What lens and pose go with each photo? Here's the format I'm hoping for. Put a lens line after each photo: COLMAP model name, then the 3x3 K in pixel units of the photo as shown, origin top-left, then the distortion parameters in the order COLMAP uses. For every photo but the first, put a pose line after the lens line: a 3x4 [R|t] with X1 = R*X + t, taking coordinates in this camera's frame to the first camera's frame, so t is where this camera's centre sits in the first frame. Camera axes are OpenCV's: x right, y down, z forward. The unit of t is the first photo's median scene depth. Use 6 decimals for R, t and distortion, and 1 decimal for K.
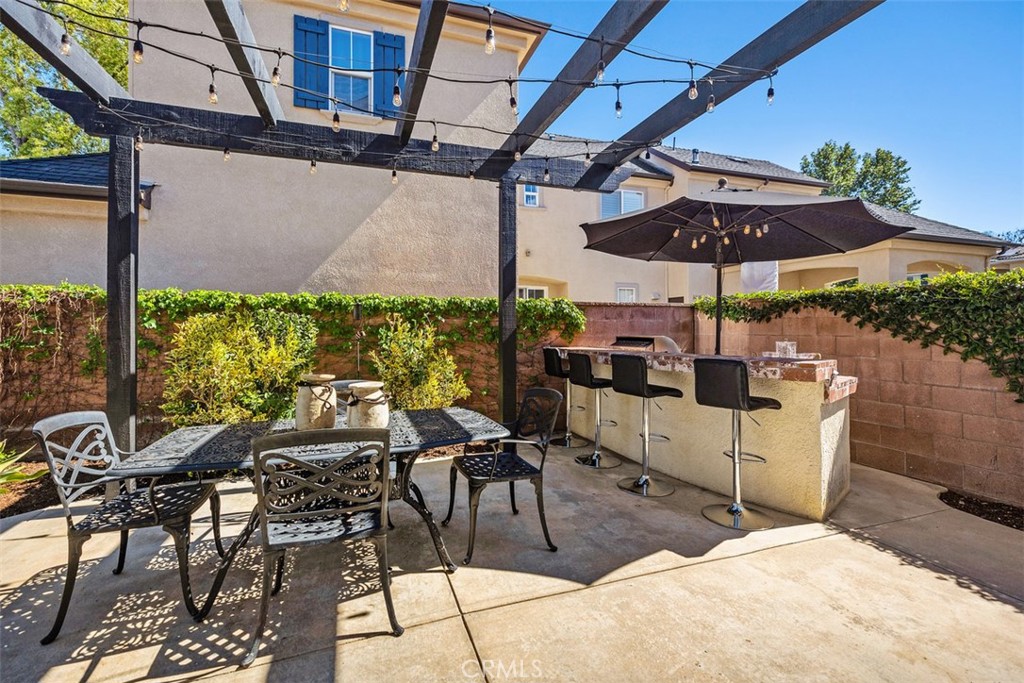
lens RADIAL K [[456.0, 0, 514.1], [0, 456.0, 333.4], [0, 0, 1]] dist [-0.001867, -0.000188]
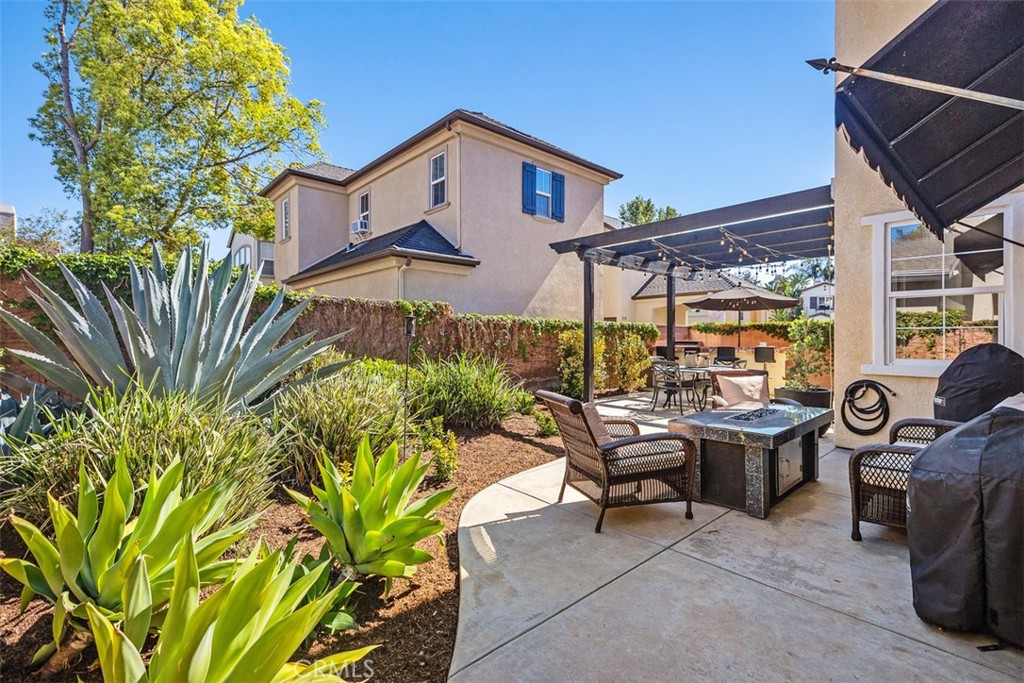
lens RADIAL K [[456.0, 0, 514.1], [0, 456.0, 333.4], [0, 0, 1]] dist [-0.001867, -0.000188]
pose [[0.923486, 0.007435, 0.383560, -1.127254], [-0.000195, 0.999821, -0.018912, 0.008205], [-0.383632, 0.017390, 0.923322, -0.589692]]
